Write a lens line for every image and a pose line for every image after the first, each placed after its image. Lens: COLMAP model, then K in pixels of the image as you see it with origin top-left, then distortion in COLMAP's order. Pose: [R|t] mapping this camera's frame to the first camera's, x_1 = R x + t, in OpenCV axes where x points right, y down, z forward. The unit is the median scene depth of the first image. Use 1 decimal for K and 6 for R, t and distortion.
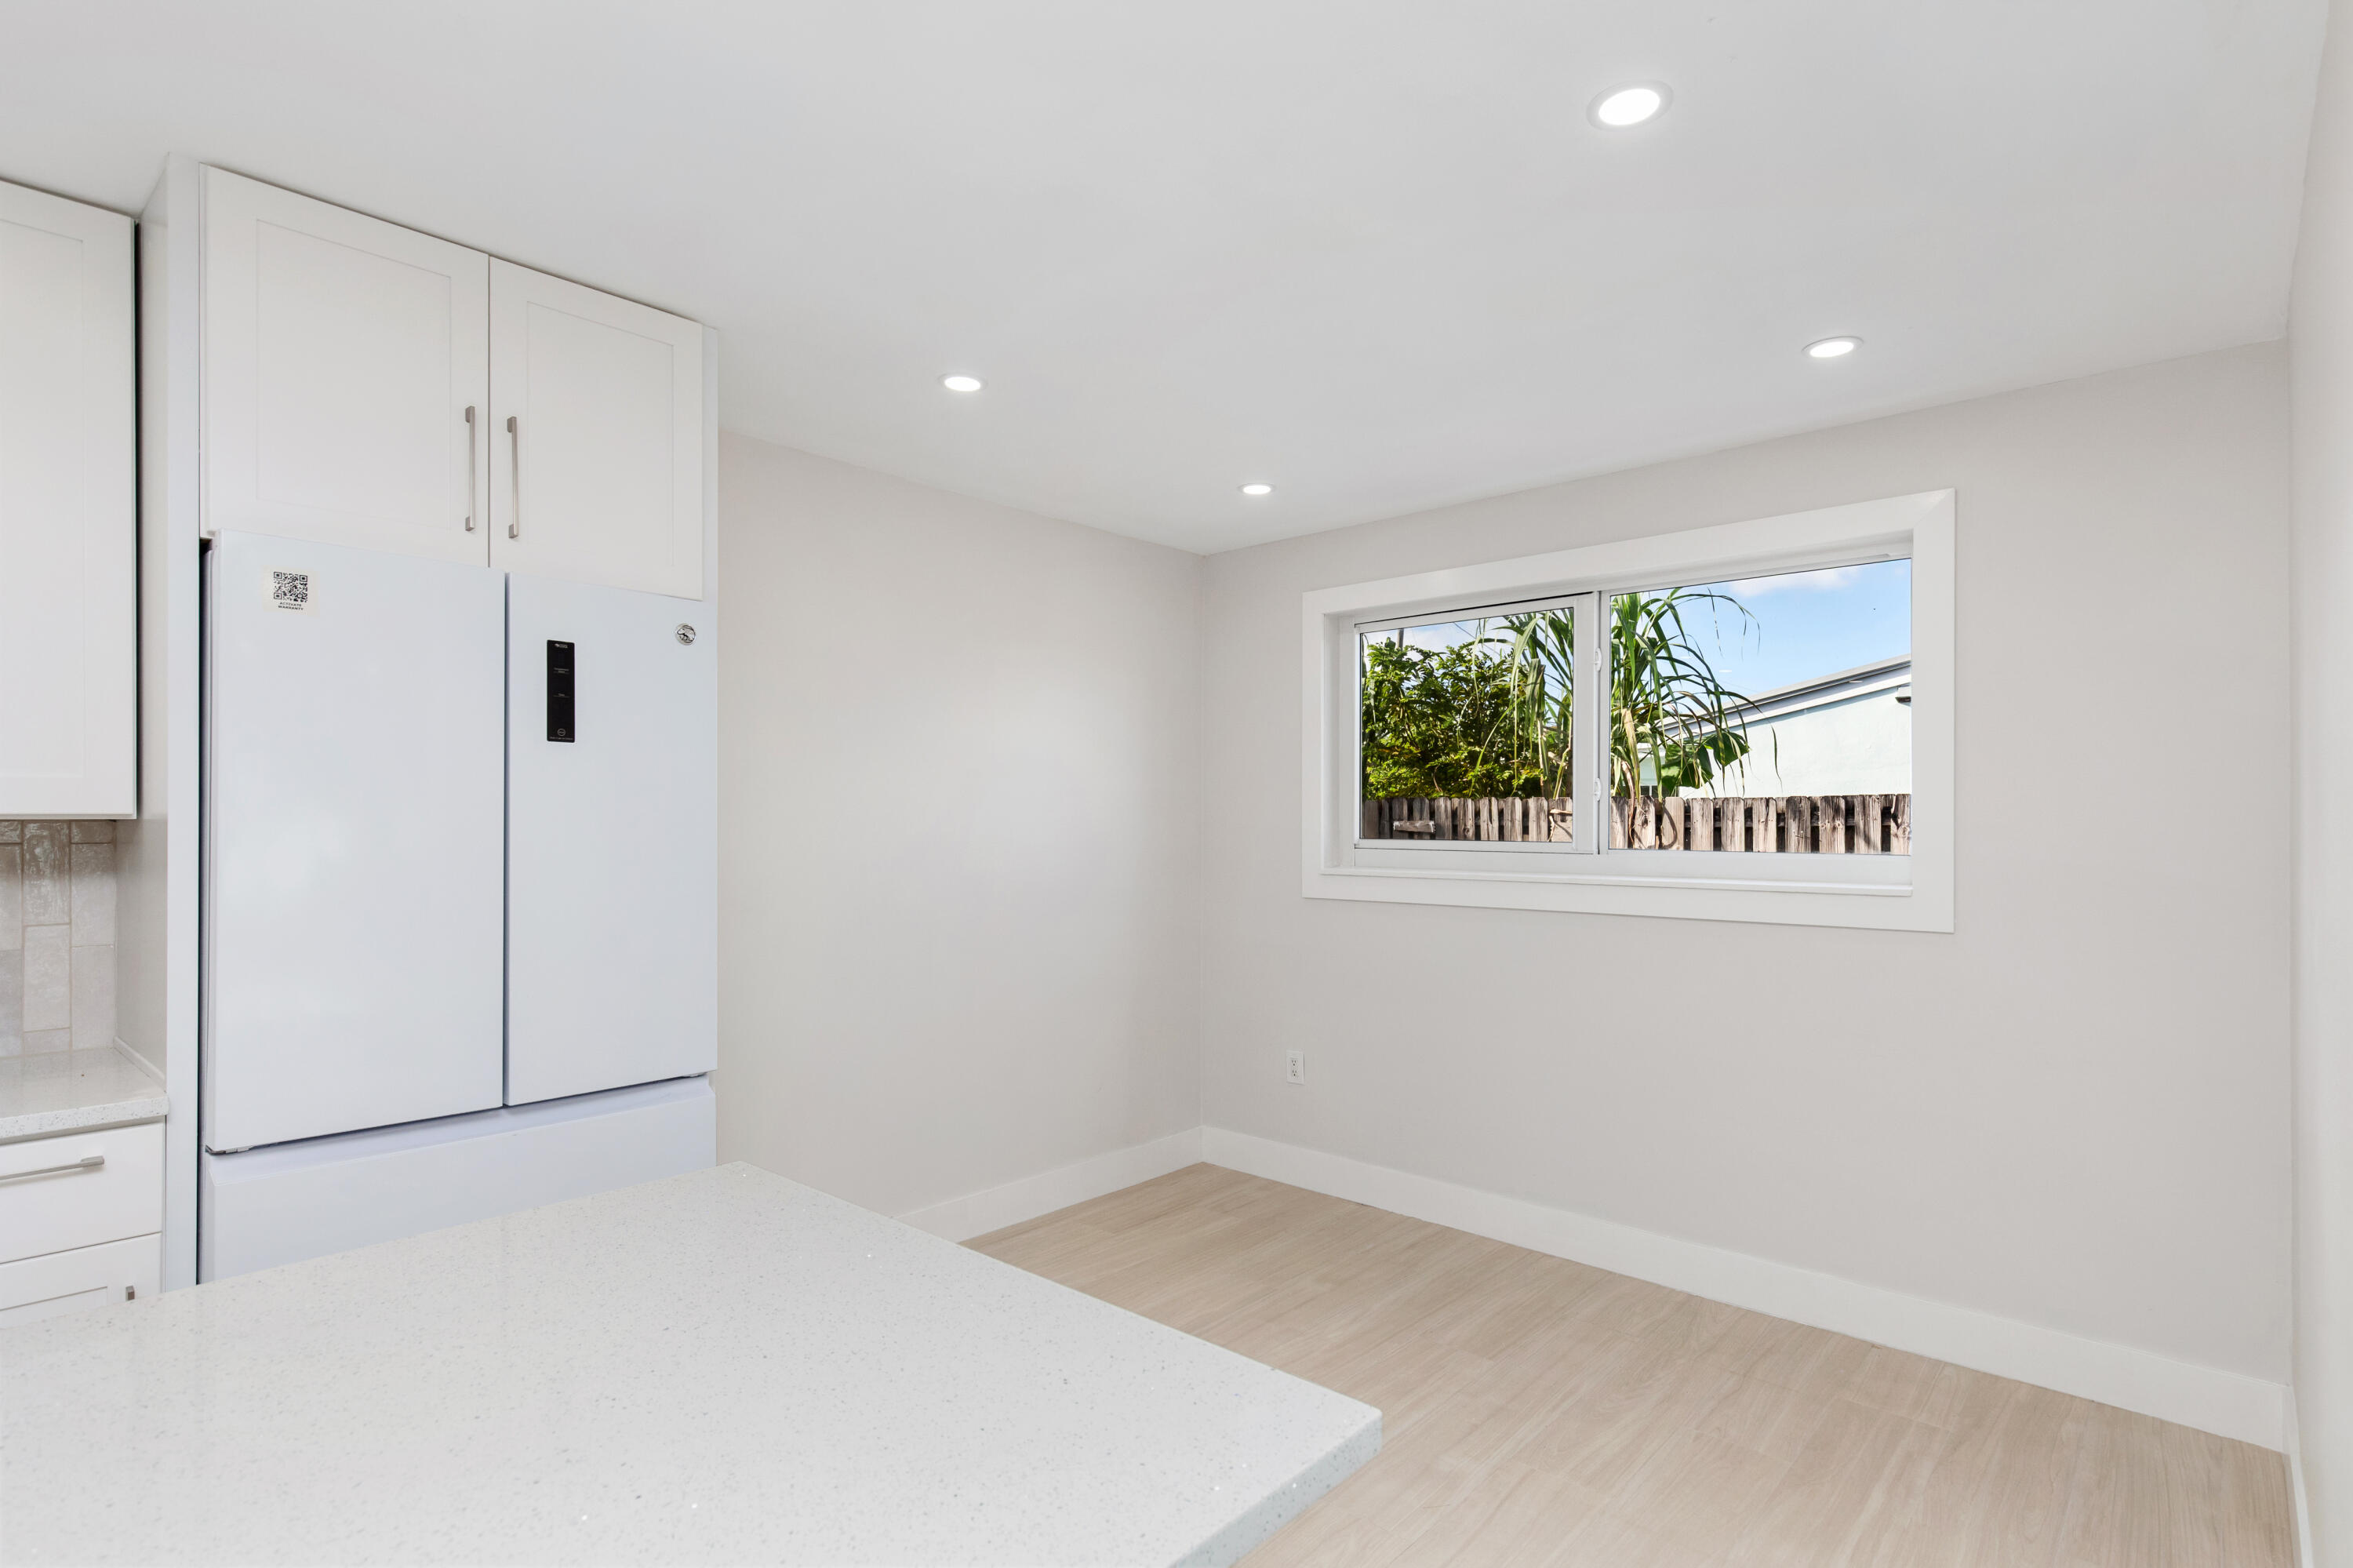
lens RADIAL K [[1164.8, 0, 1170.5], [0, 1164.8, 813.1], [0, 0, 1]] dist [-0.004180, -0.000791]
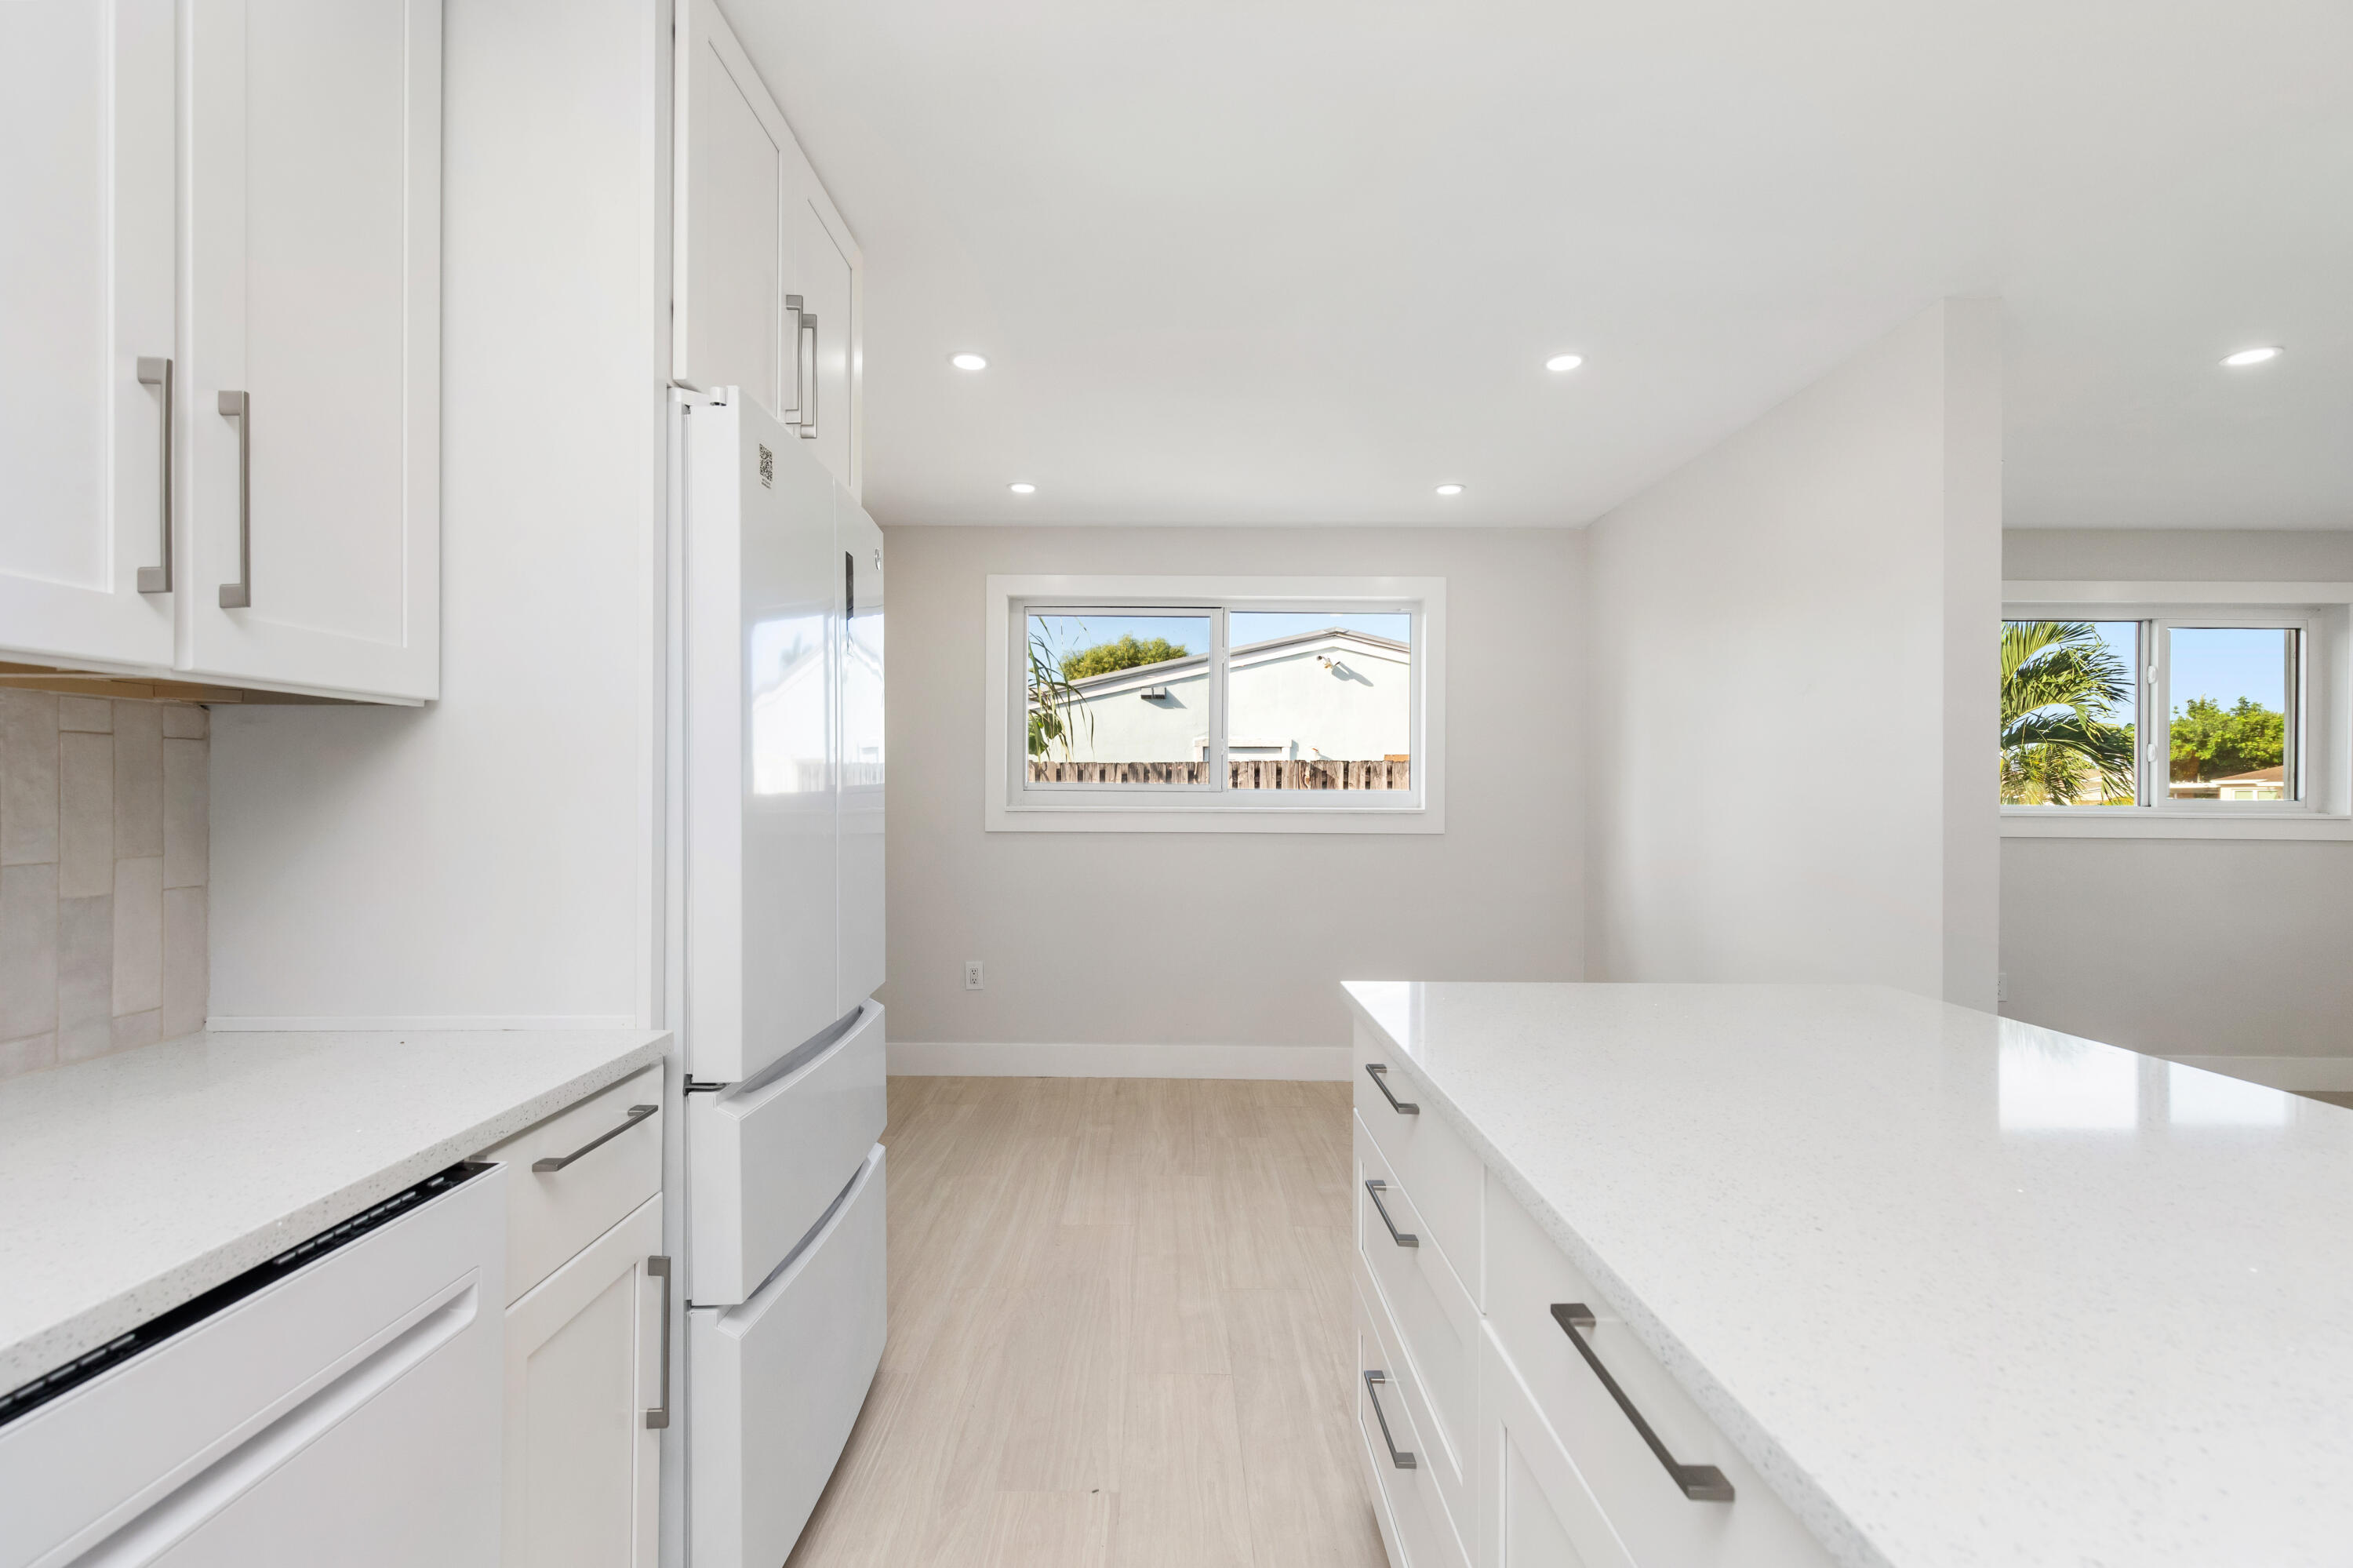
lens RADIAL K [[1059.3, 0, 1164.6], [0, 1059.3, 784.7], [0, 0, 1]] dist [0.002451, -0.000727]
pose [[0.745741, 0.008051, 0.666188, -0.487823], [-0.008578, 0.999960, -0.002482, 0.026767], [-0.666181, -0.003864, 0.745780, 0.074754]]
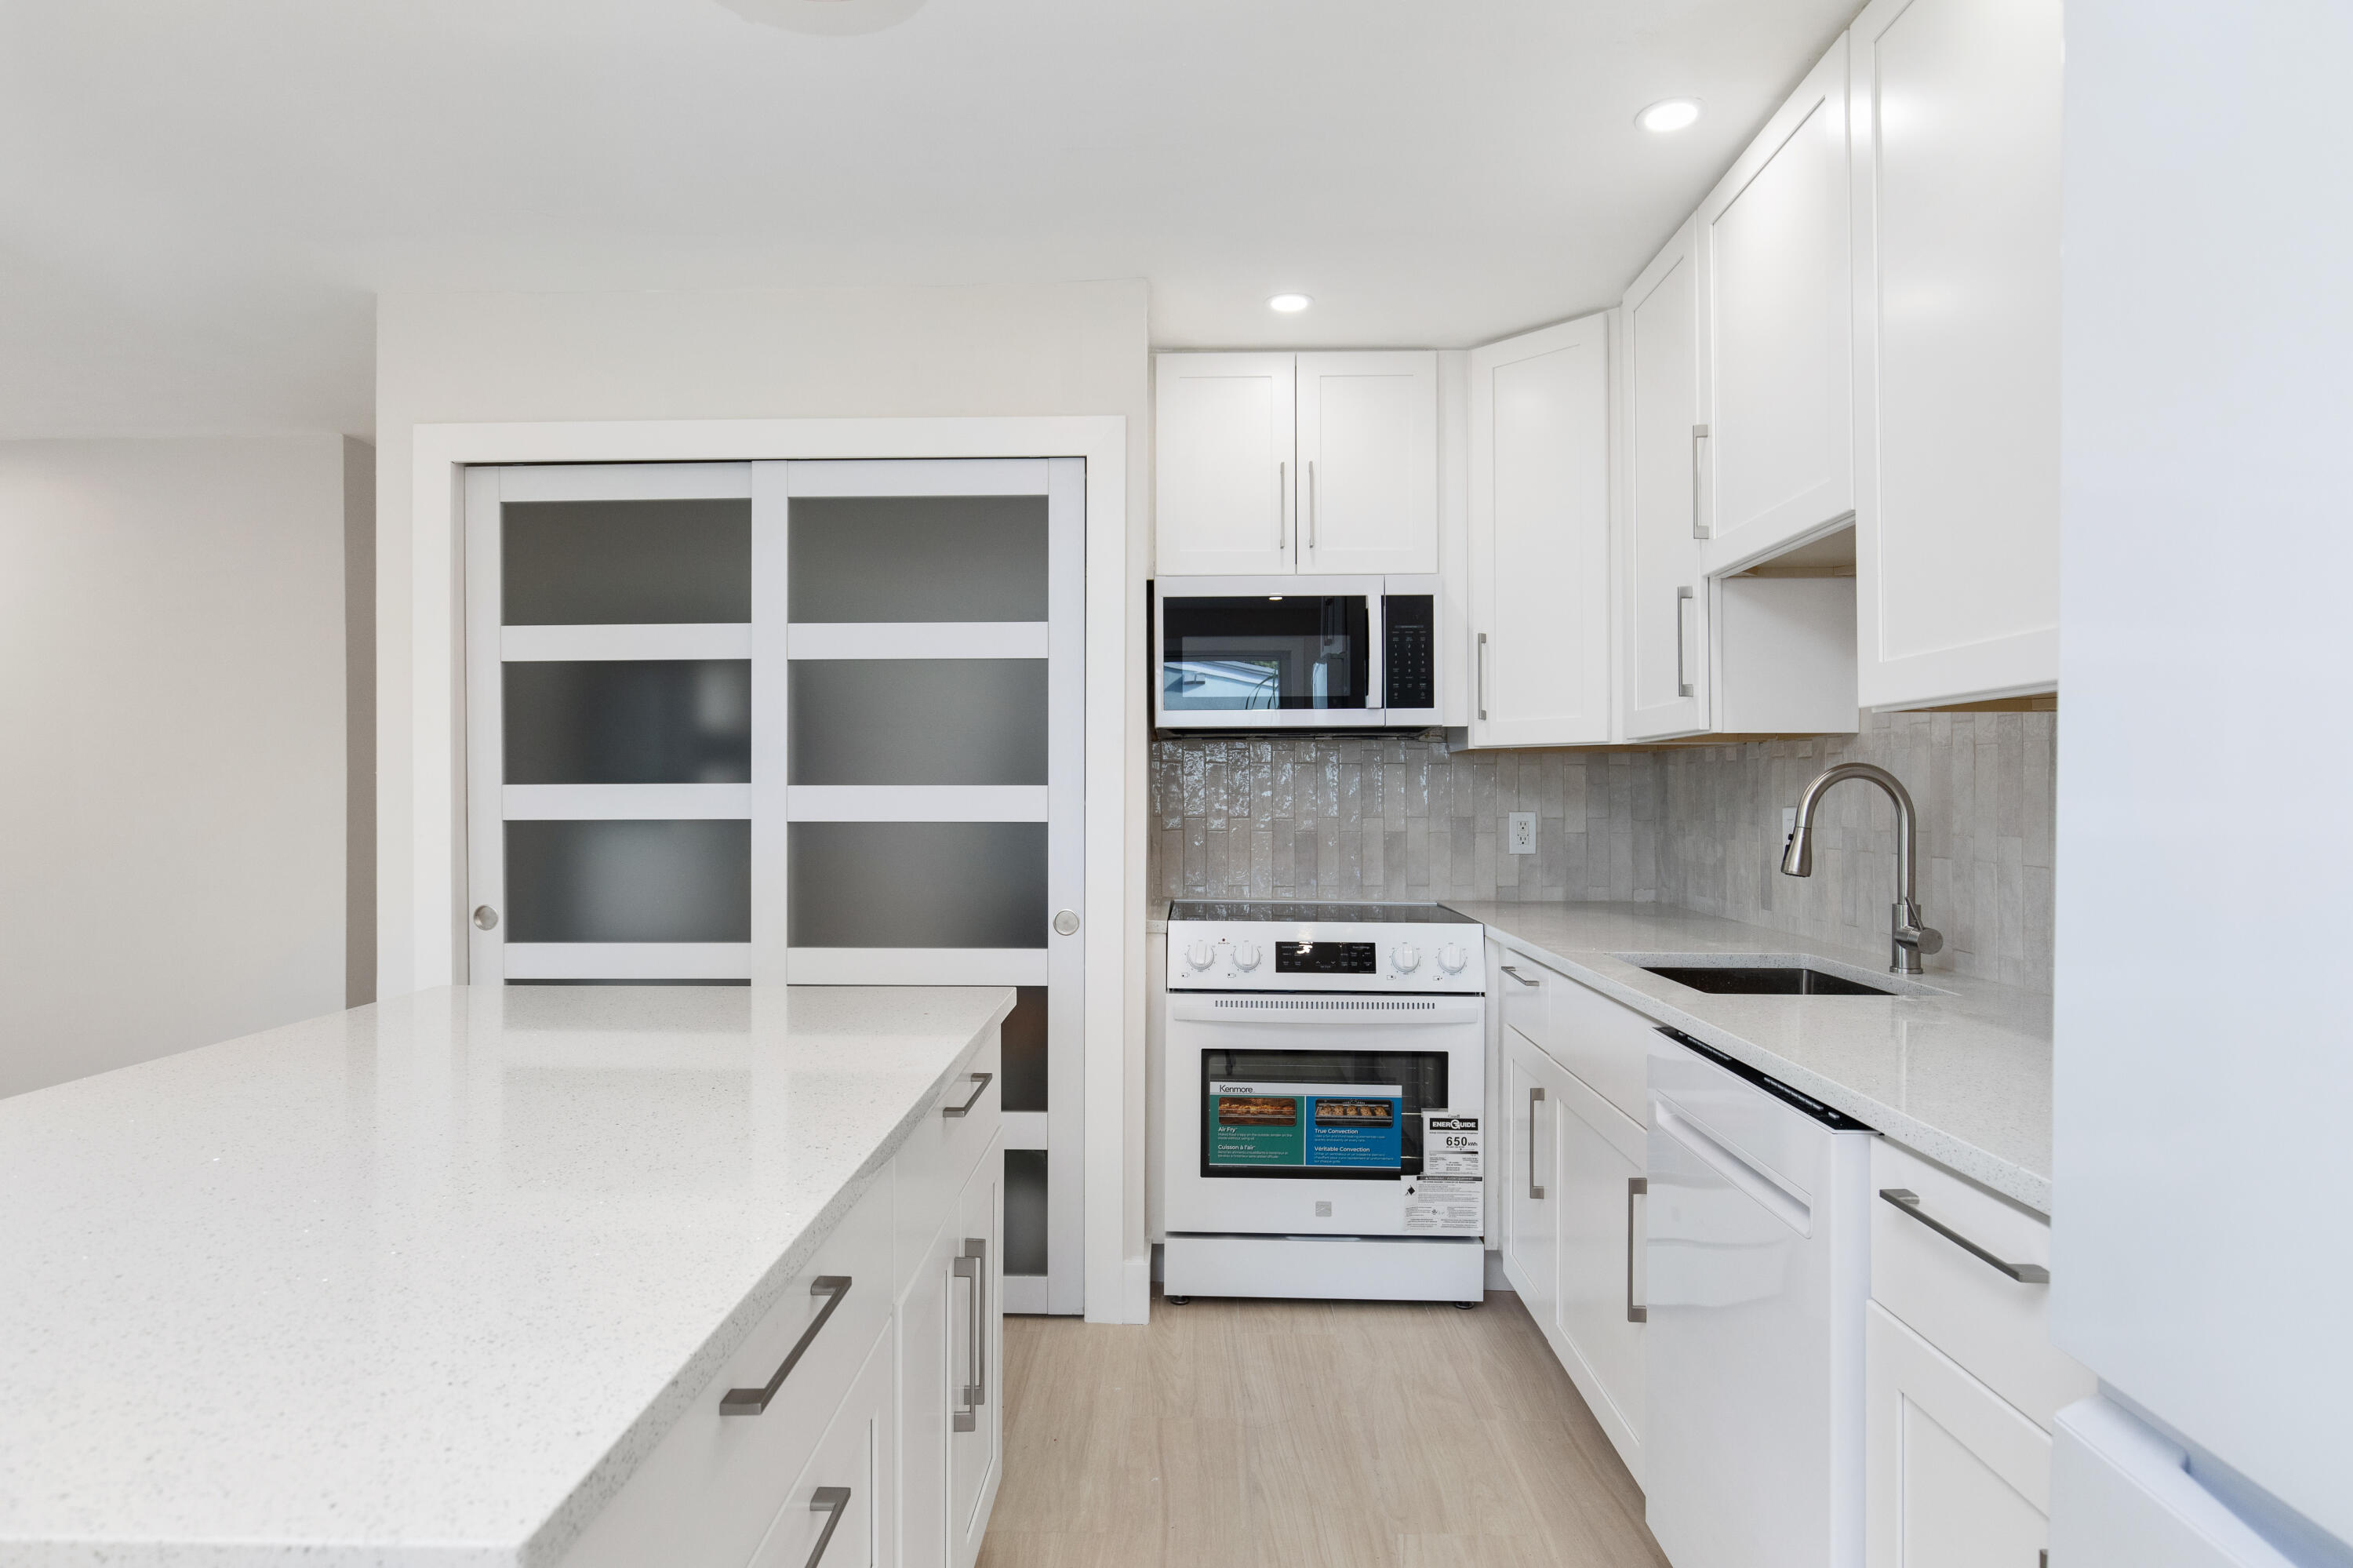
lens RADIAL K [[1293.5, 0, 1176.5], [0, 1293.5, 784.0], [0, 0, 1]] dist [-0.003814, -0.000462]
pose [[-0.757933, -0.004212, -0.652319, -0.098399], [0.005533, 0.999902, -0.012886, 0.031882], [0.652309, -0.013376, -0.757835, 0.502733]]
